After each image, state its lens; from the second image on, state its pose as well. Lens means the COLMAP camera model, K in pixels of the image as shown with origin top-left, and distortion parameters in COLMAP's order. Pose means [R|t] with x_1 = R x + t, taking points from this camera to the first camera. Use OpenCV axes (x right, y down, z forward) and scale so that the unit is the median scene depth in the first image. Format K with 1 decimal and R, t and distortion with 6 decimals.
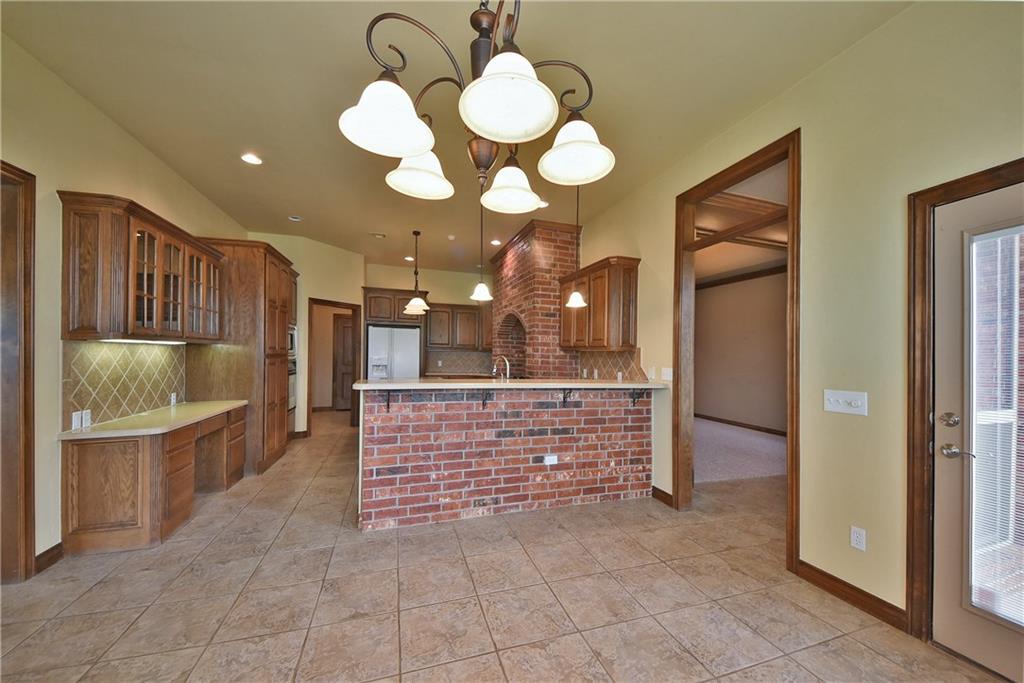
lens RADIAL K [[359.2, 0, 525.3], [0, 359.2, 355.0], [0, 0, 1]] dist [0.009107, -0.000023]
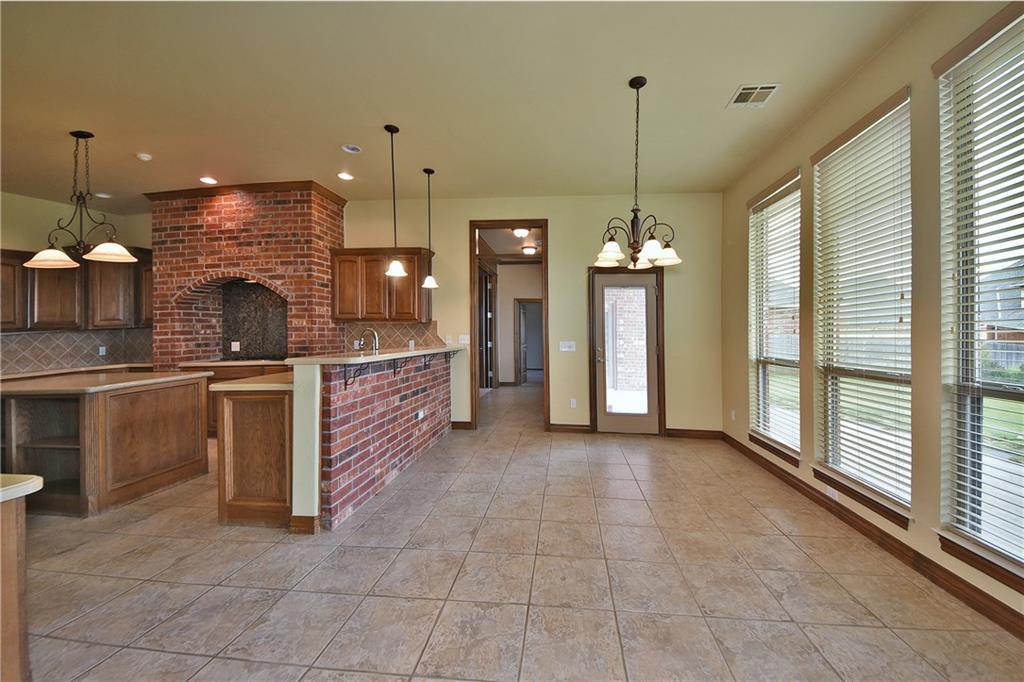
lens RADIAL K [[365.9, 0, 526.8], [0, 365.9, 324.2], [0, 0, 1]] dist [-0.001464, -0.000143]
pose [[0.411722, 0.006372, 0.911287, -0.949680], [0.003651, 0.999956, -0.008642, 0.002934], [-0.911302, 0.006885, 0.411681, 0.186277]]
